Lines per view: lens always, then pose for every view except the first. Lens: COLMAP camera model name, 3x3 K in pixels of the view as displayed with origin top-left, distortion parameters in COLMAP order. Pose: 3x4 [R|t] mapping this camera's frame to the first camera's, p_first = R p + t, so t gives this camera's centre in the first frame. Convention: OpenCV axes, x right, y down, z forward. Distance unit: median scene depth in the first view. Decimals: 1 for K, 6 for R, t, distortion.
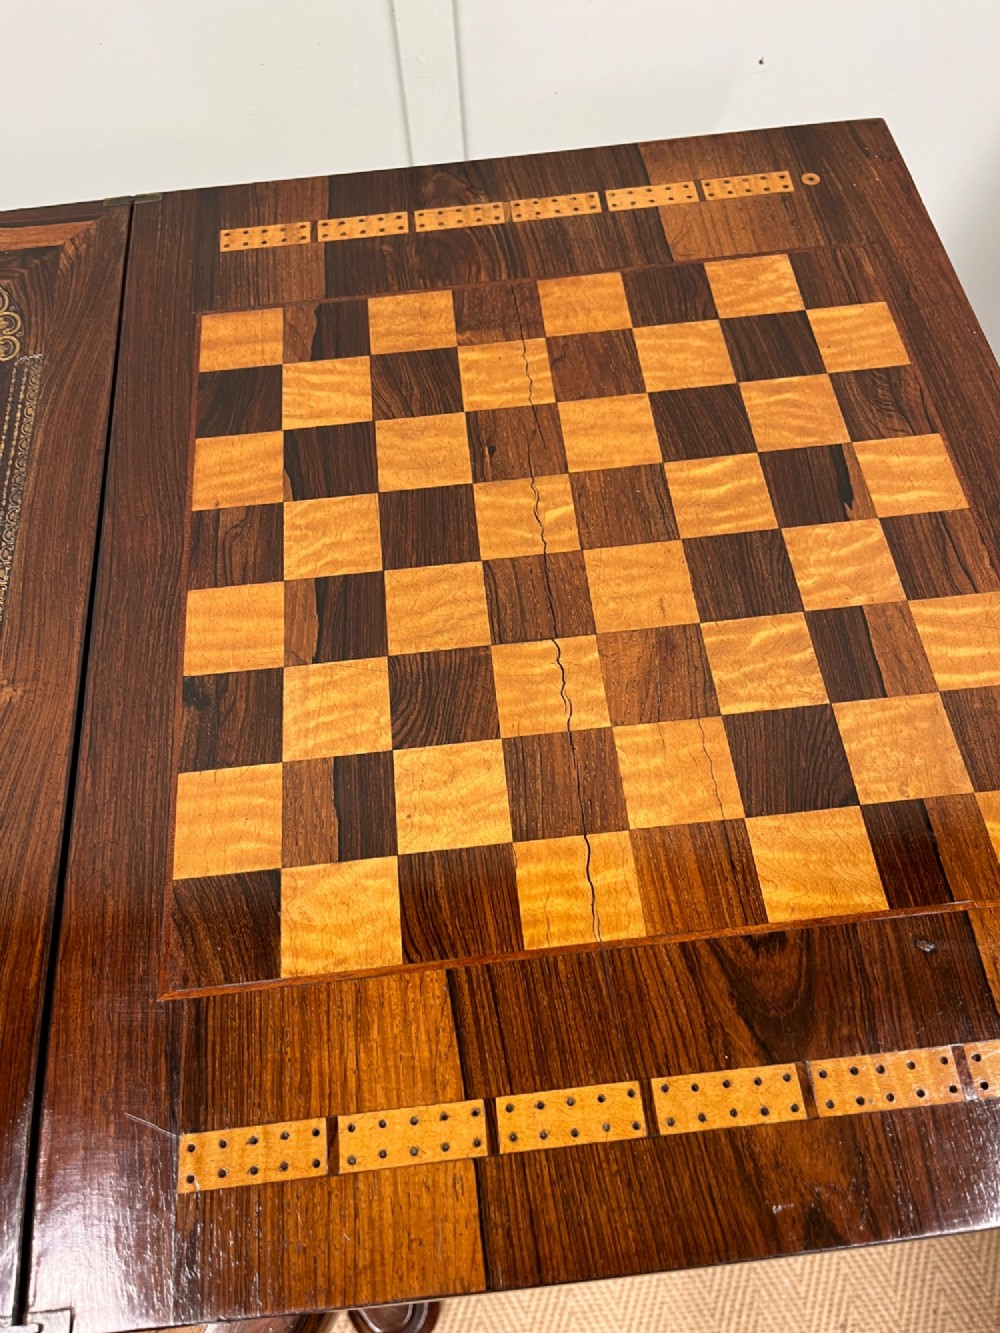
lens RADIAL K [[1009.3, 0, 499.1], [0, 1009.3, 665.1], [0, 0, 1]] dist [0.045300, -0.070862]
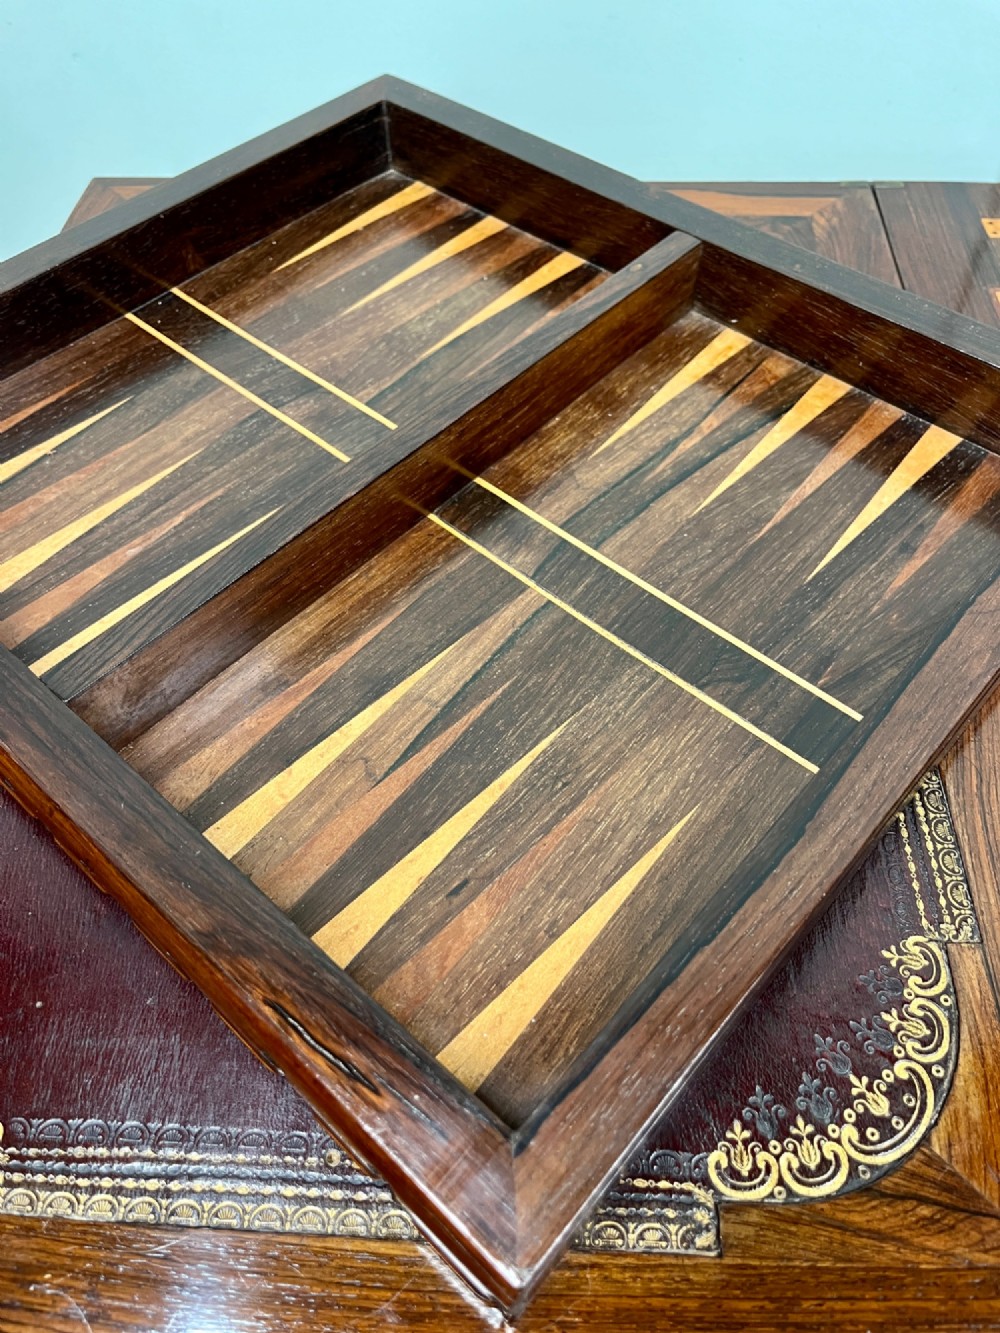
lens RADIAL K [[1002.1, 0, 501.2], [0, 1002.1, 664.3], [0, 0, 1]] dist [0.113094, -0.178004]
pose [[0.987286, 0.136004, -0.082279, -0.709773], [-0.145989, 0.980591, -0.130879, 0.199851], [0.062882, 0.141227, 0.987978, 0.123930]]
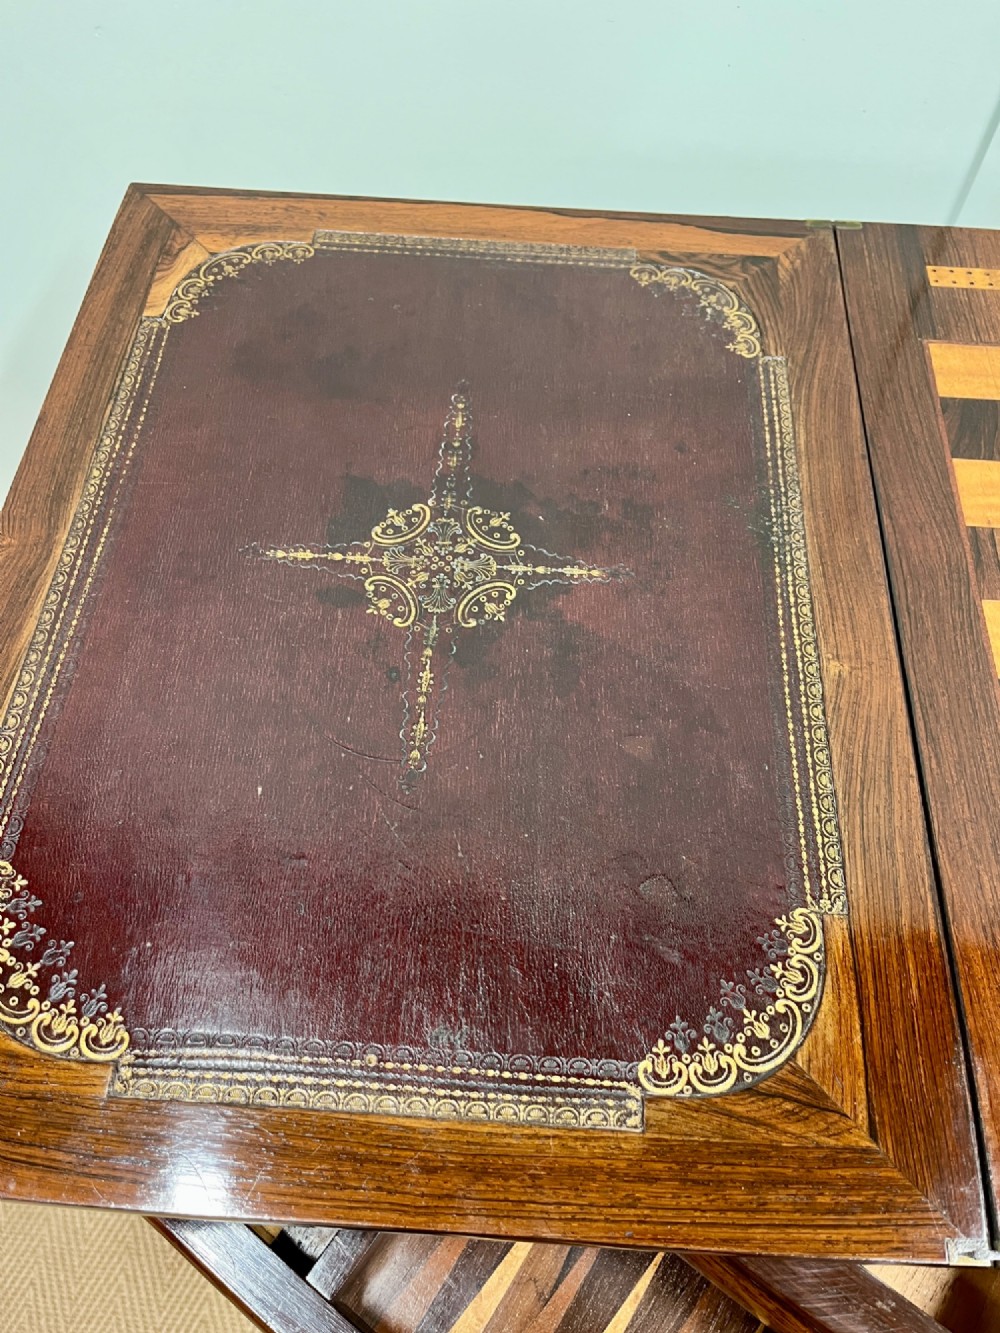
lens RADIAL K [[1009.3, 0, 499.1], [0, 1009.3, 665.1], [0, 0, 1]] dist [0.045300, -0.070862]
pose [[0.984186, 0.172675, -0.039519, -0.736387], [-0.173651, 0.984545, -0.022739, 0.104459], [0.034982, 0.029242, 0.998960, -0.081755]]
